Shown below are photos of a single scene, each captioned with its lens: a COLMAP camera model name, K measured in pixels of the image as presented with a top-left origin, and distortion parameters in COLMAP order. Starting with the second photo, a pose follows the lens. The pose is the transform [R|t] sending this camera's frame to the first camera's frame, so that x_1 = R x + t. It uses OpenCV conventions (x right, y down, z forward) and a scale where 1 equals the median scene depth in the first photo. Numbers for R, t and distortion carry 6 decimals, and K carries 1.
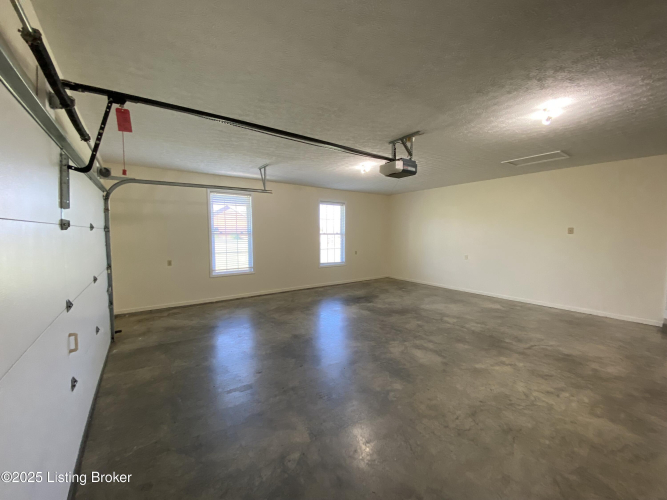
lens RADIAL K [[267.9, 0, 332.2], [0, 267.9, 250.1], [0, 0, 1]] dist [0.015207, -0.018842]
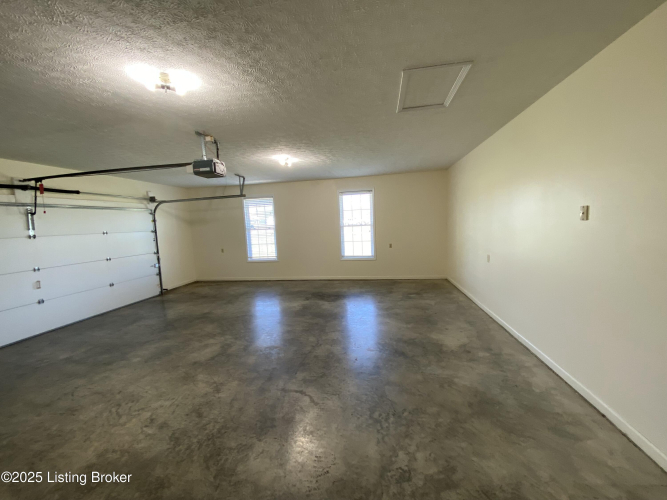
lens RADIAL K [[270.4, 0, 331.2], [0, 270.4, 250.2], [0, 0, 1]] dist [0.017776, -0.019797]
pose [[0.708178, 0.038319, -0.704993, 1.364222], [-0.003223, 0.998691, 0.051045, -0.049586], [0.706027, -0.033877, 0.707375, 0.604450]]
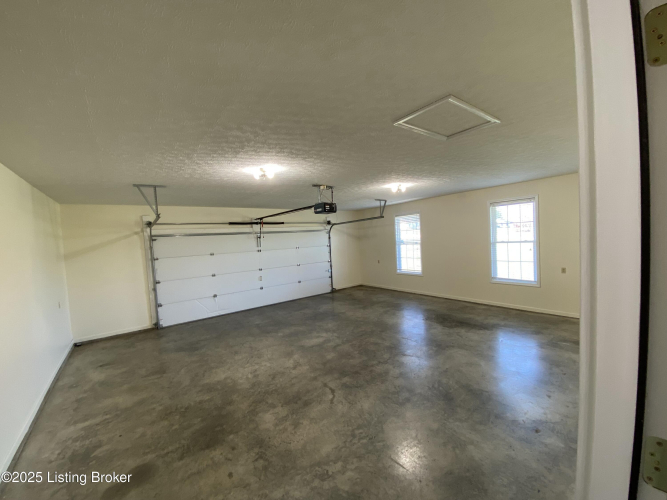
lens RADIAL K [[267.9, 0, 332.2], [0, 267.9, 250.1], [0, 0, 1]] dist [0.015207, -0.018842]
pose [[0.038924, 0.042944, -0.998319, 1.704073], [-0.008979, 0.999051, 0.042625, -0.148784], [0.999202, 0.007305, 0.039273, 1.018124]]
